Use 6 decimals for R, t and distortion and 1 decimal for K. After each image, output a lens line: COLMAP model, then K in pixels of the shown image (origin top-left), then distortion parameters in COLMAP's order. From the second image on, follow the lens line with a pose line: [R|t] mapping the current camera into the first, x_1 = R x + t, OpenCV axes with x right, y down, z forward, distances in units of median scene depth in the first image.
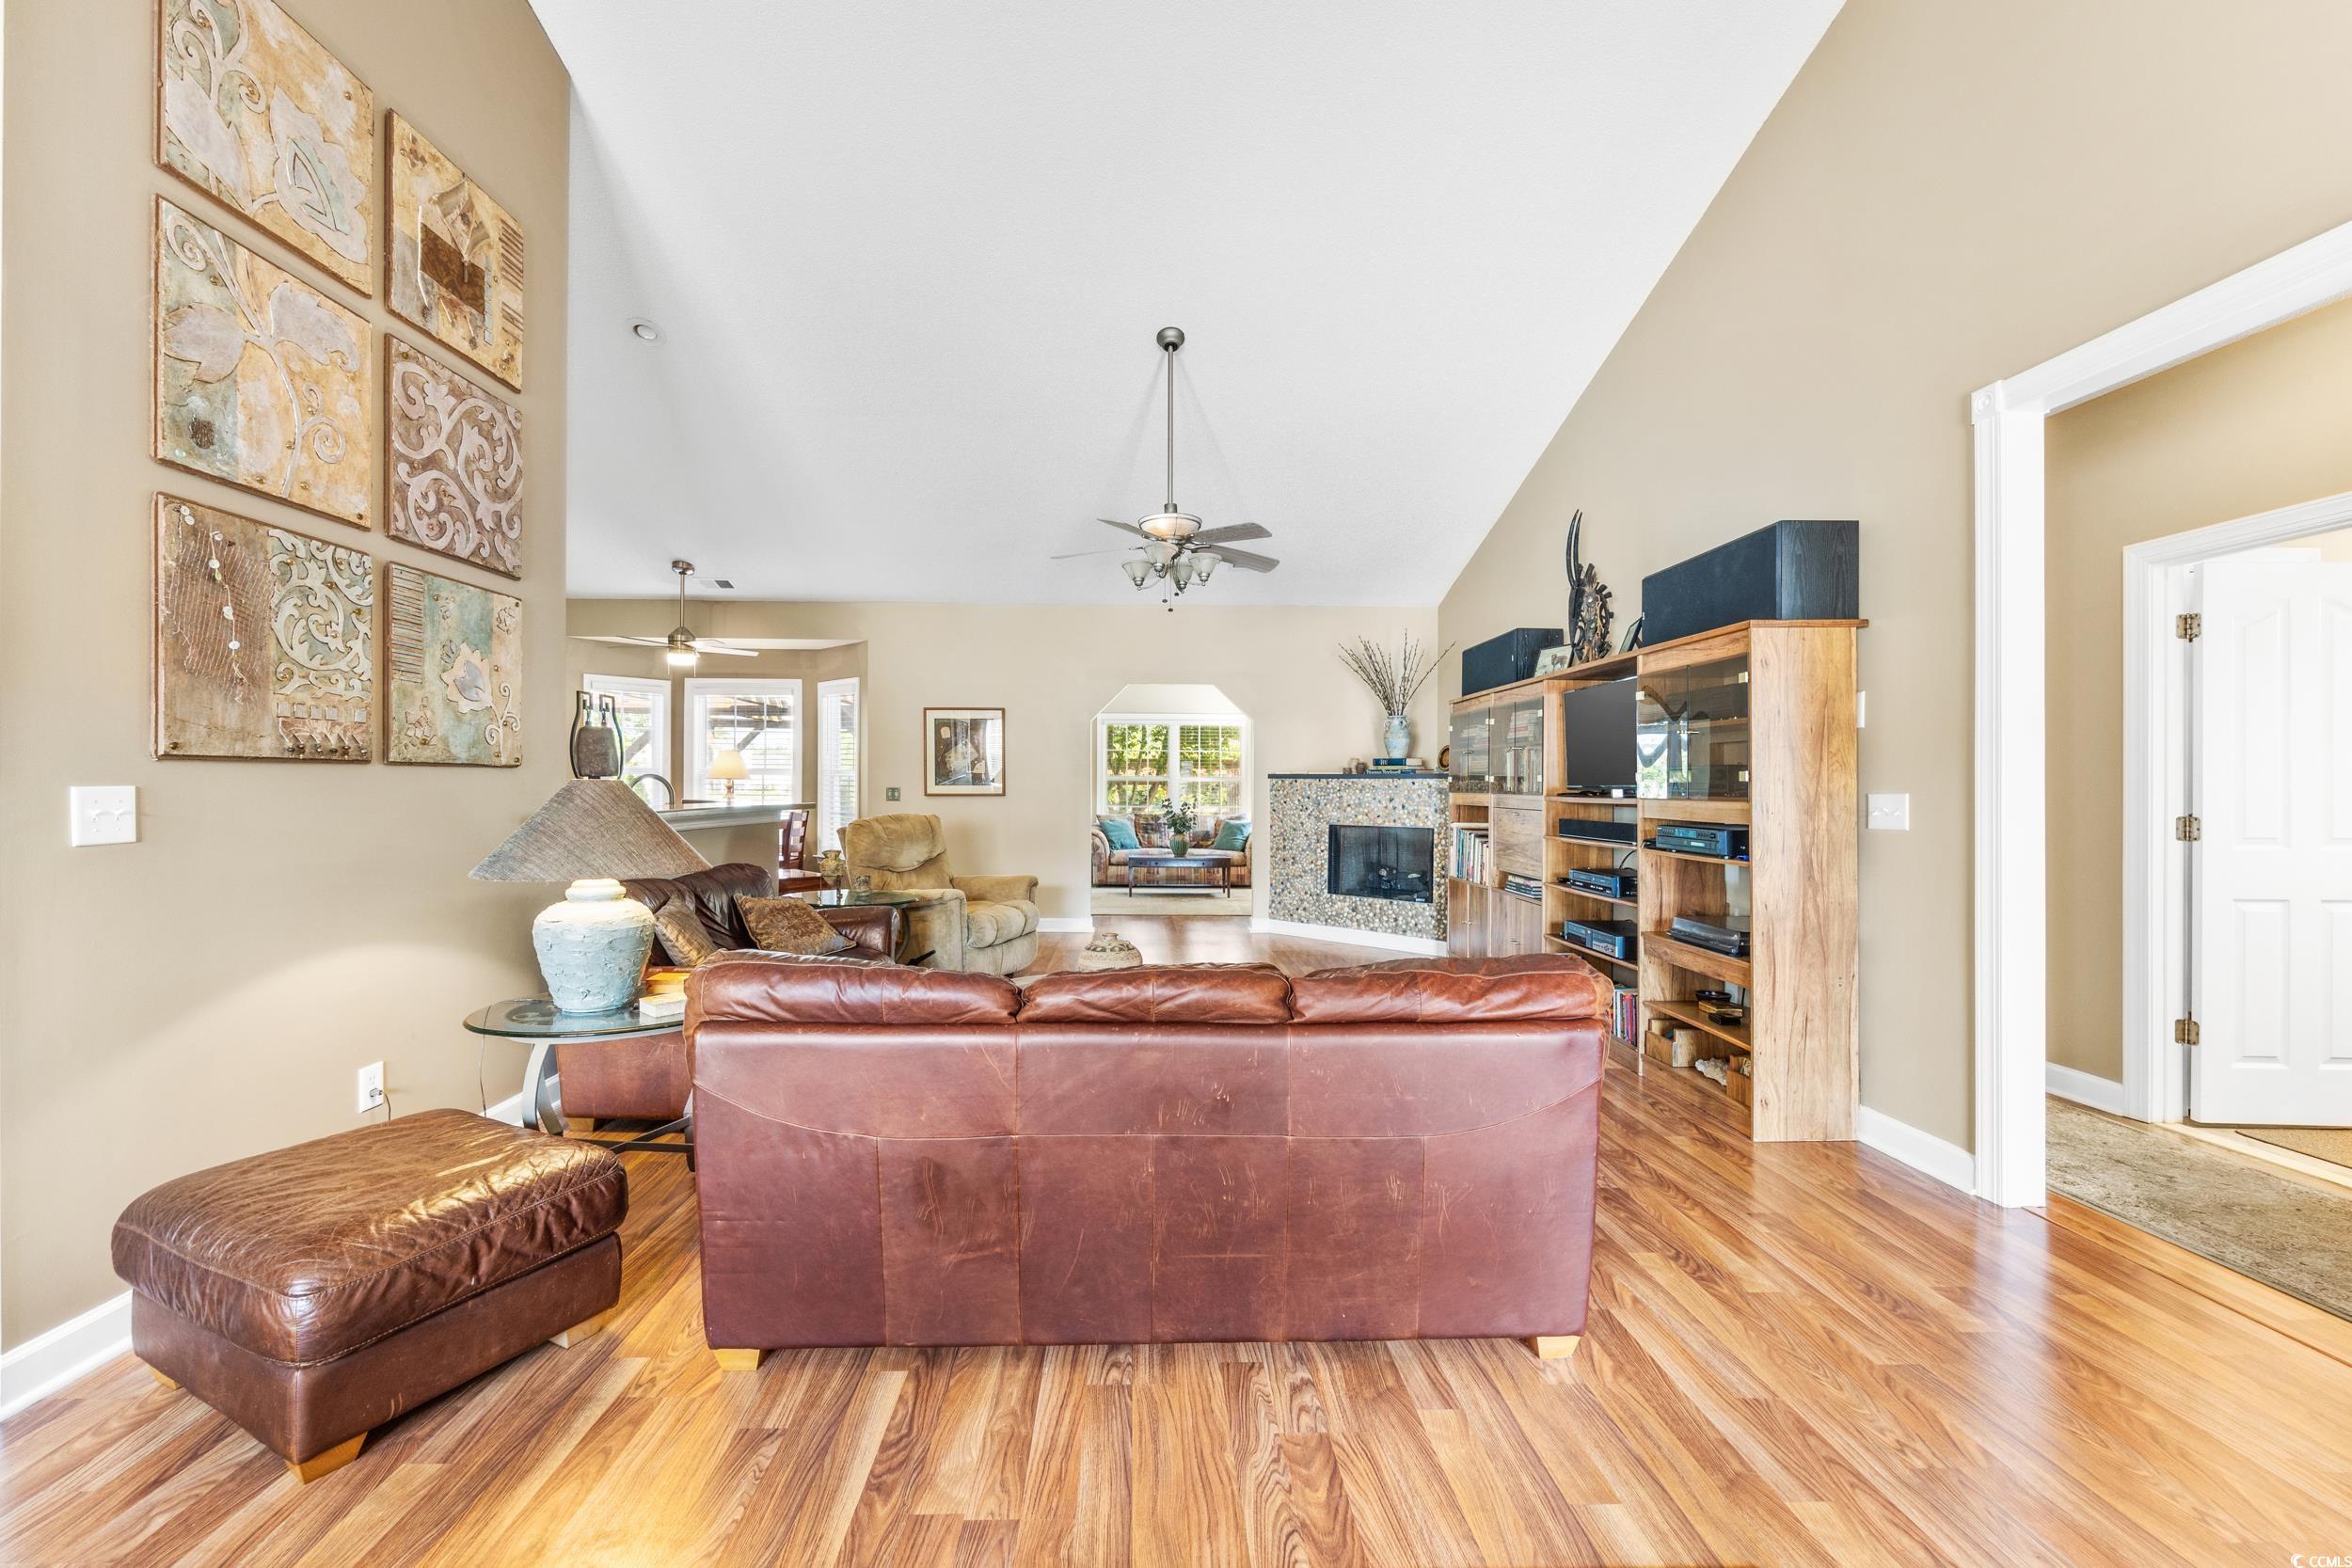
lens RADIAL K [[939.1, 0, 1161.0], [0, 939.1, 788.0], [0, 0, 1]] dist [-0.004347, -0.000311]
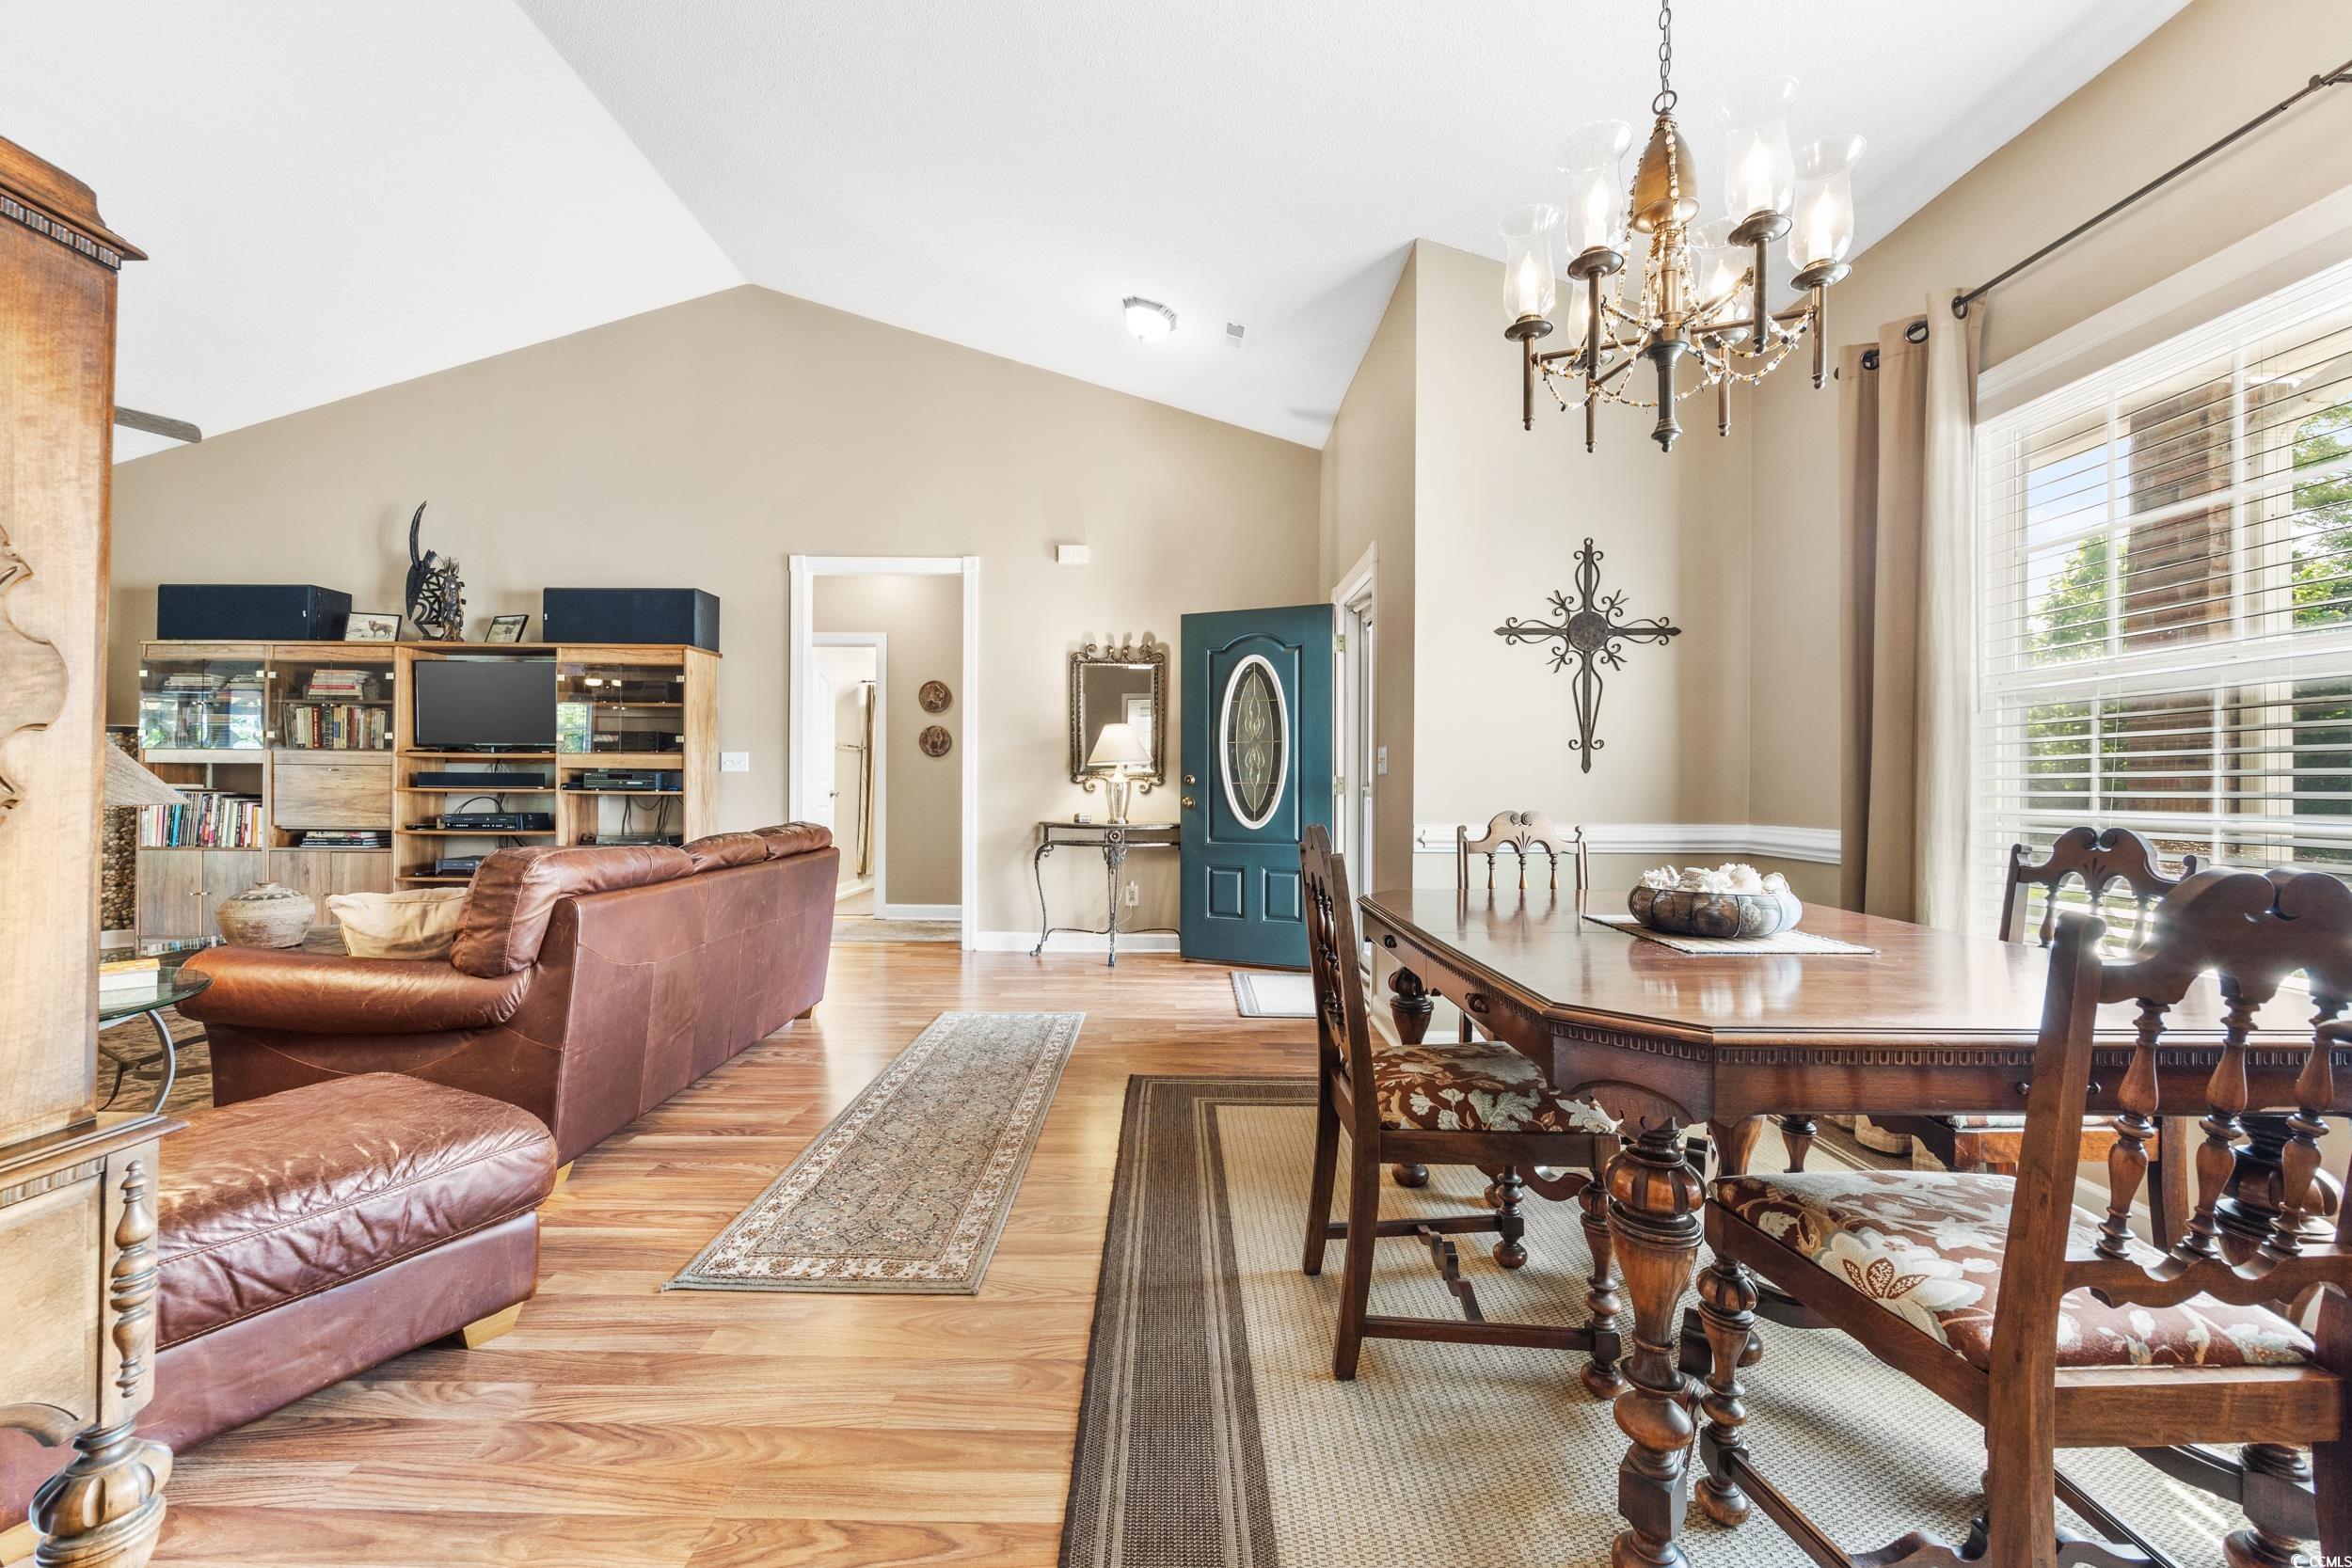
lens RADIAL K [[939.1, 0, 1166.3], [0, 939.1, 777.4], [0, 0, 1]] dist [-0.004347, -0.000311]
pose [[0.028740, 0.002515, 0.999584, -1.146613], [-0.006844, 0.999974, -0.002319, 0.060184], [-0.999564, -0.006774, 0.028756, 0.124361]]
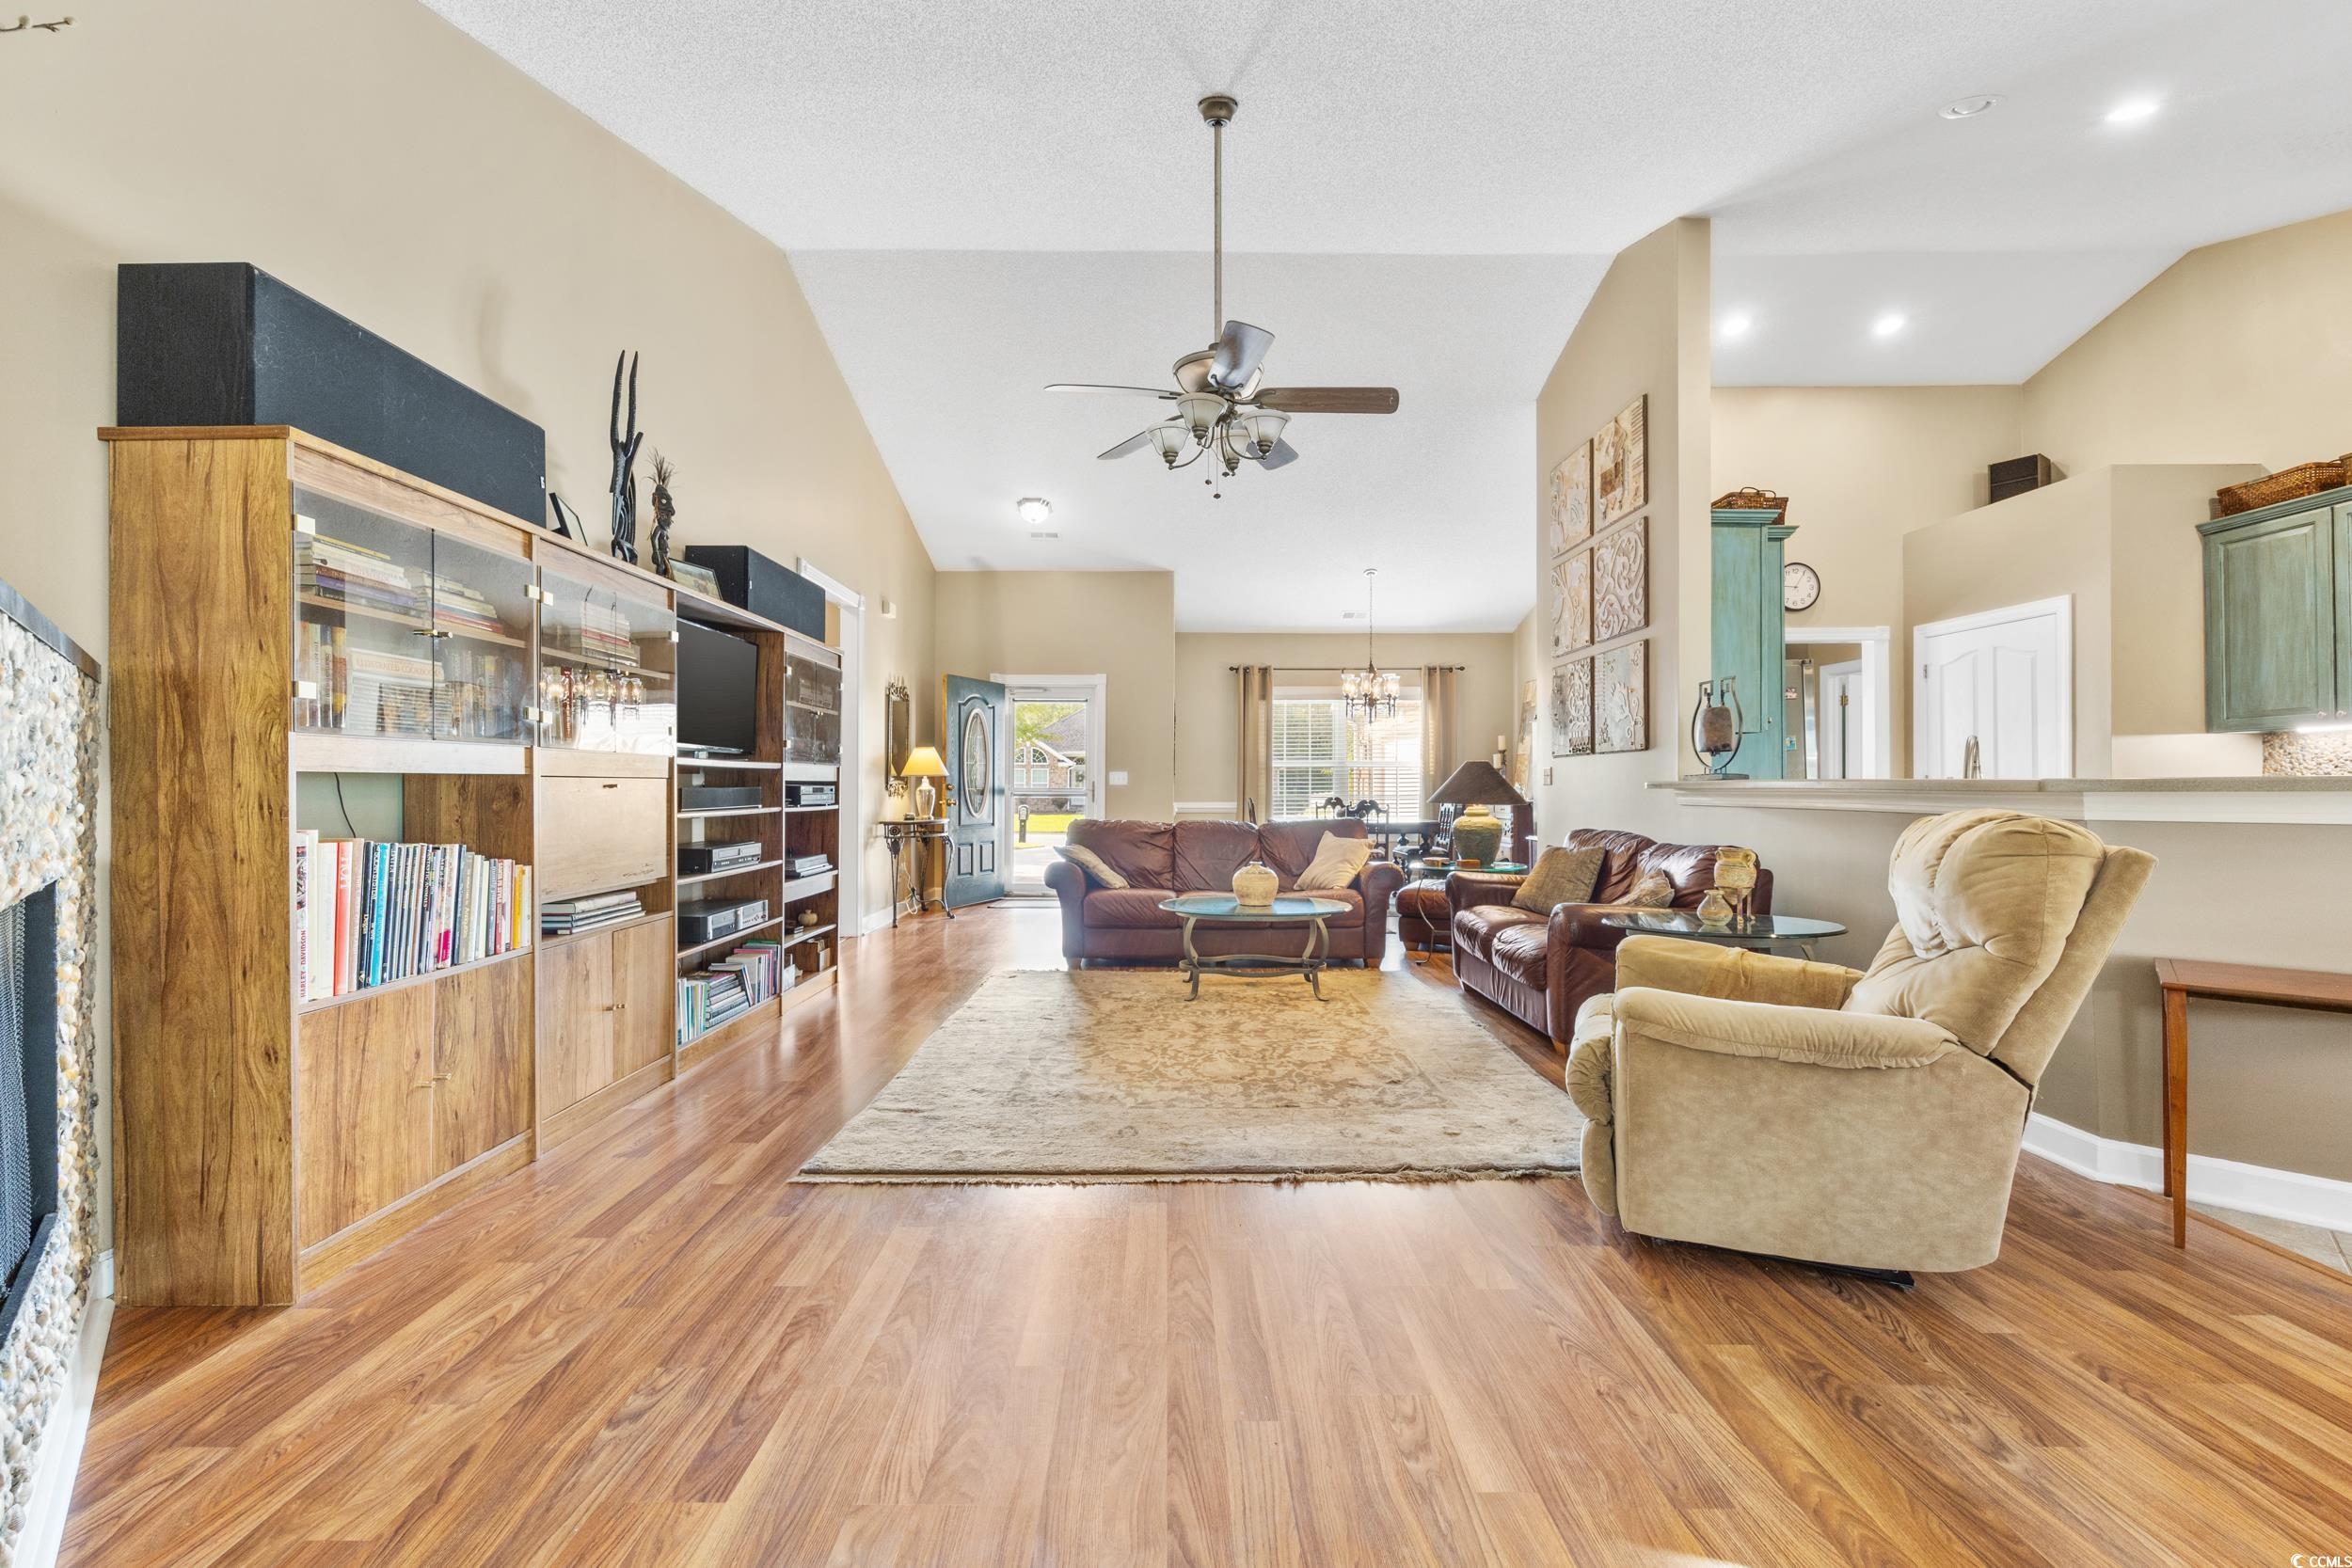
lens RADIAL K [[939.1, 0, 1169.6], [0, 939.1, 778.3], [0, 0, 1]] dist [-0.004347, -0.000311]
pose [[-0.999623, -0.008017, 0.026243, 0.050140], [-0.008220, 0.999937, -0.007655, 0.048584], [-0.026180, -0.007868, -0.999626, 2.945130]]
